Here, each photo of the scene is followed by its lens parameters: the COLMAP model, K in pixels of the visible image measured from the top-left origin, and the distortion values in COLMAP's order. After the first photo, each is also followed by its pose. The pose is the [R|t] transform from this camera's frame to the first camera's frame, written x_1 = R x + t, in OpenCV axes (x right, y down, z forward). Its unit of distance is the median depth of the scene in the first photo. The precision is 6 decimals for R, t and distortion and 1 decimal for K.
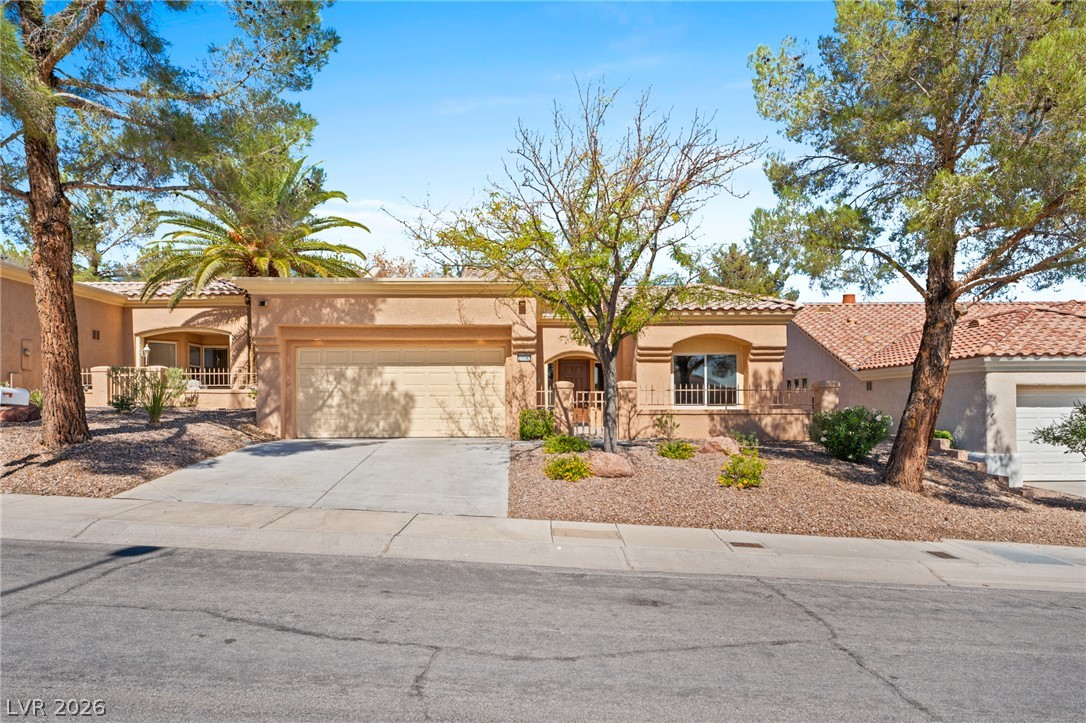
lens RADIAL K [[637.2, 0, 513.8], [0, 637.2, 362.5], [0, 0, 1]] dist [0.000255, 0.000471]
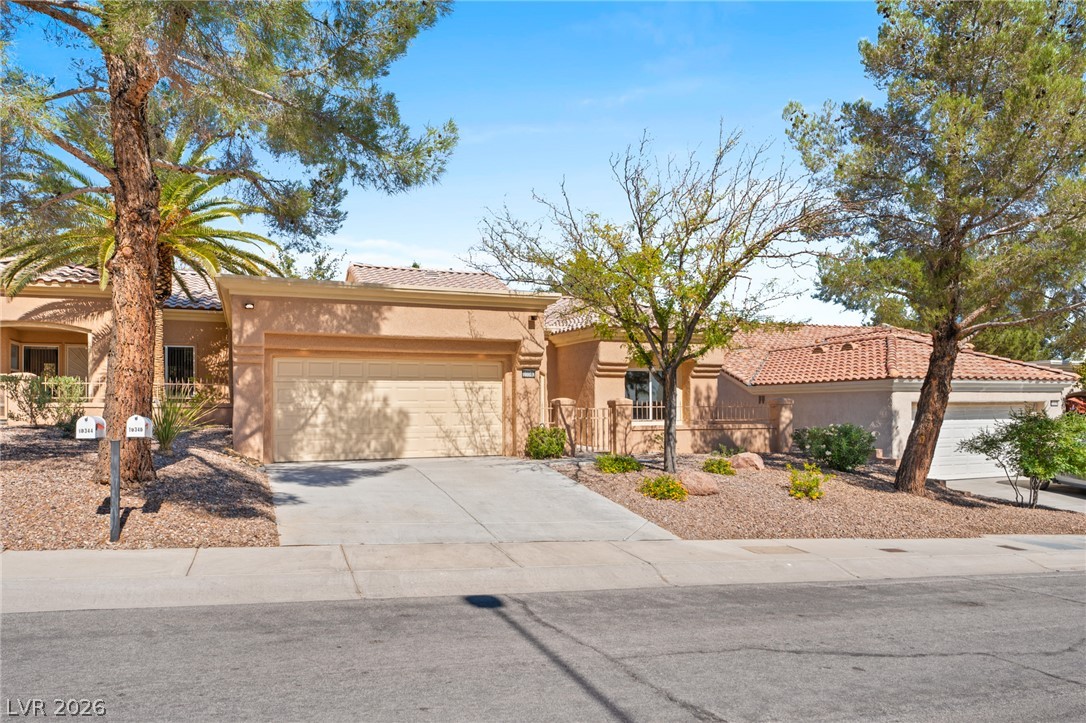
lens RADIAL K [[688.0, 0, 495.8], [0, 688.0, 364.7], [0, 0, 1]] dist [0.001889, -0.001758]
pose [[0.947578, 0.018446, 0.318991, -0.366658], [-0.019094, 0.999817, -0.001094, -0.019005], [-0.318953, -0.005054, 0.947757, 0.019948]]
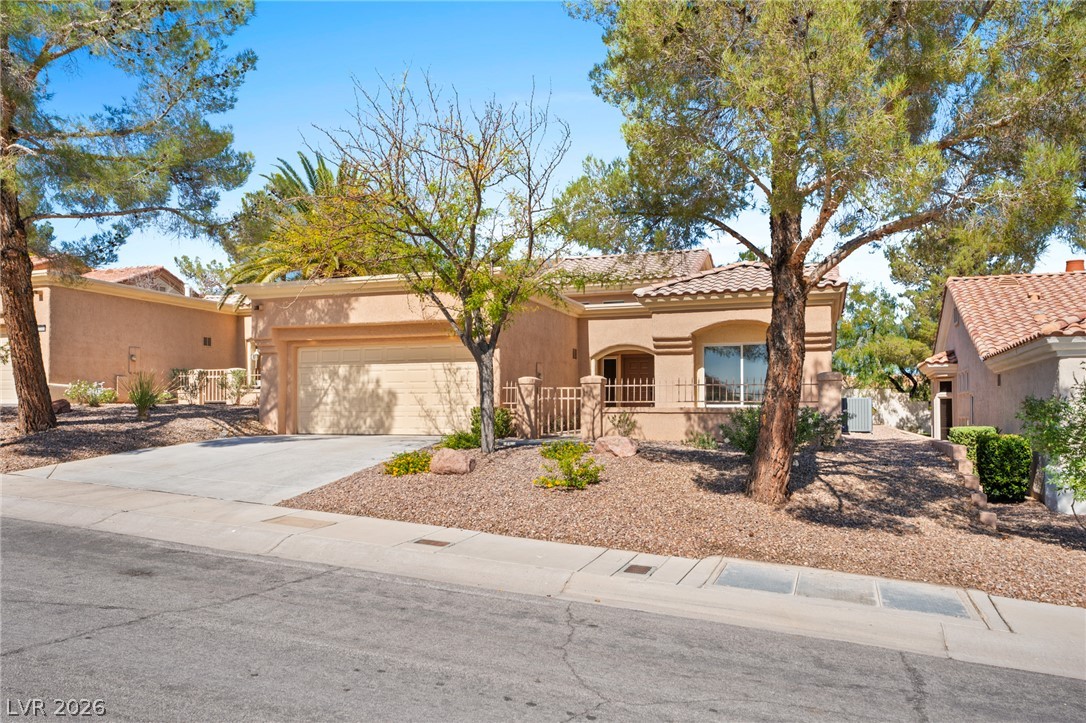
lens RADIAL K [[700.4, 0, 543.0], [0, 700.4, 361.5], [0, 0, 1]] dist [-0.001115, 0.000185]
pose [[0.946182, -0.018577, -0.323103, 0.431223], [0.017679, 0.999827, -0.005716, 0.013399], [0.323153, -0.000304, 0.946347, 0.035433]]
